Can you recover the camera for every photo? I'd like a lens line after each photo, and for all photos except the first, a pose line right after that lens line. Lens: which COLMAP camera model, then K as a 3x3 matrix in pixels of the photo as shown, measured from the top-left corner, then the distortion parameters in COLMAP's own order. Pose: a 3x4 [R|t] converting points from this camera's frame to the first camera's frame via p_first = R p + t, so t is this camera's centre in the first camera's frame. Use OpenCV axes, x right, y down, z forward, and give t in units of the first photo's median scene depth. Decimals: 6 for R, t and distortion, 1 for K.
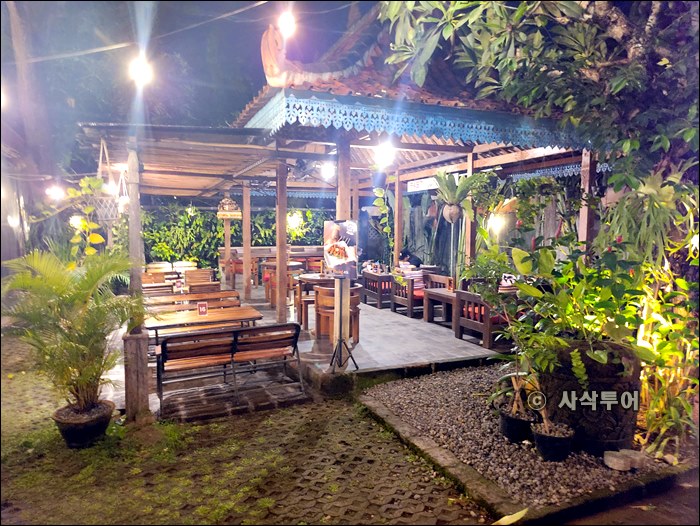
lens RADIAL K [[483.8, 0, 345.7], [0, 483.8, 267.8], [0, 0, 1]] dist [0.076477, -0.086579]
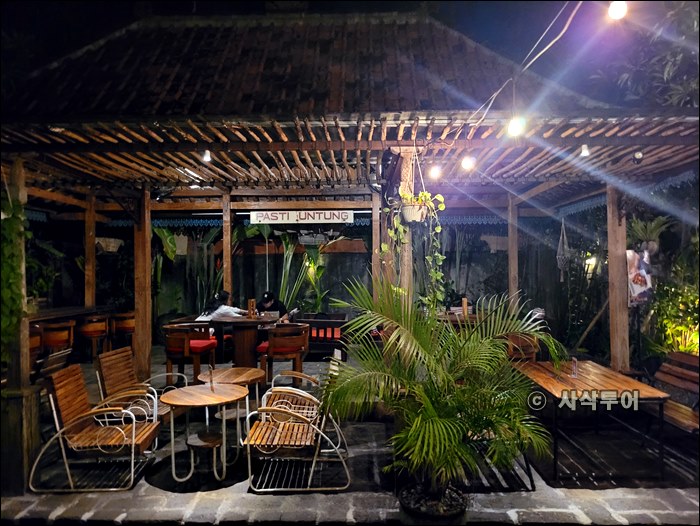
lens RADIAL K [[483.8, 0, 345.7], [0, 483.8, 267.8], [0, 0, 1]] dist [0.076477, -0.086579]
pose [[0.402473, 0.007160, 0.915404, -1.217335], [0.085455, 0.995309, -0.045357, -0.064641], [-0.911435, 0.096480, 0.399973, 1.148181]]
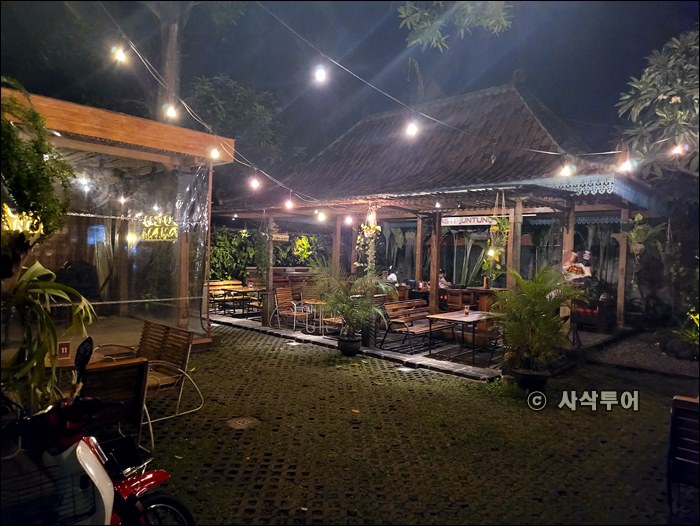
lens RADIAL K [[483.8, 0, 345.7], [0, 483.8, 267.8], [0, 0, 1]] dist [0.076477, -0.086579]
pose [[0.903708, 0.015170, 0.427880, -1.342798], [0.006571, 0.998763, -0.049287, 0.031834], [-0.428098, 0.047353, 0.902491, -0.092960]]
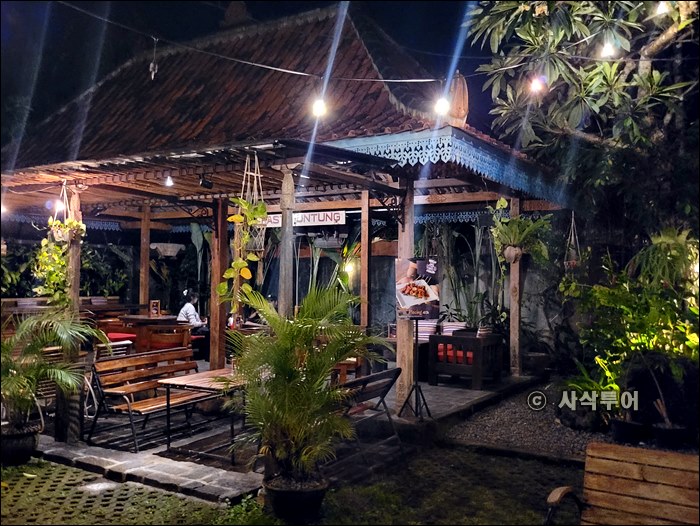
lens RADIAL K [[671.4, 0, 339.7], [0, 671.4, 263.3], [0, 0, 1]] dist [0.036922, -0.005623]
pose [[0.815435, 0.019956, 0.578505, -0.888197], [0.040223, 0.995036, -0.091020, 0.025784], [-0.577450, 0.097490, 0.810585, 0.026023]]
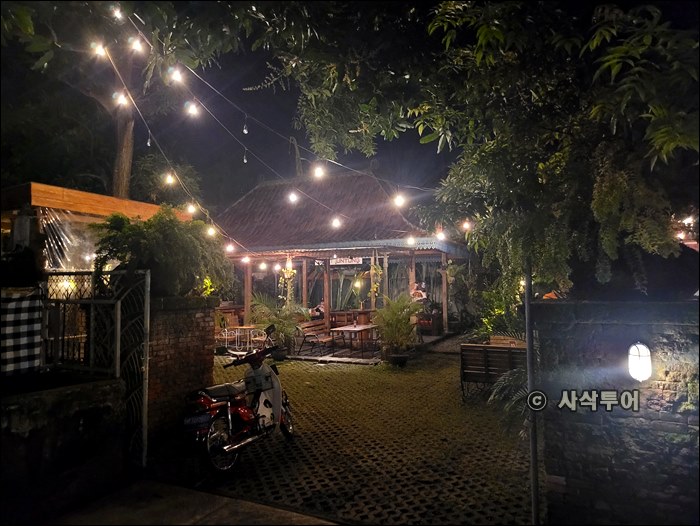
lens RADIAL K [[483.8, 0, 345.7], [0, 483.8, 267.8], [0, 0, 1]] dist [0.076477, -0.086579]
pose [[0.735433, 0.021357, 0.677260, -1.953611], [0.066256, 0.992447, -0.103244, 0.061325], [-0.674350, 0.120802, 0.728464, -0.562358]]
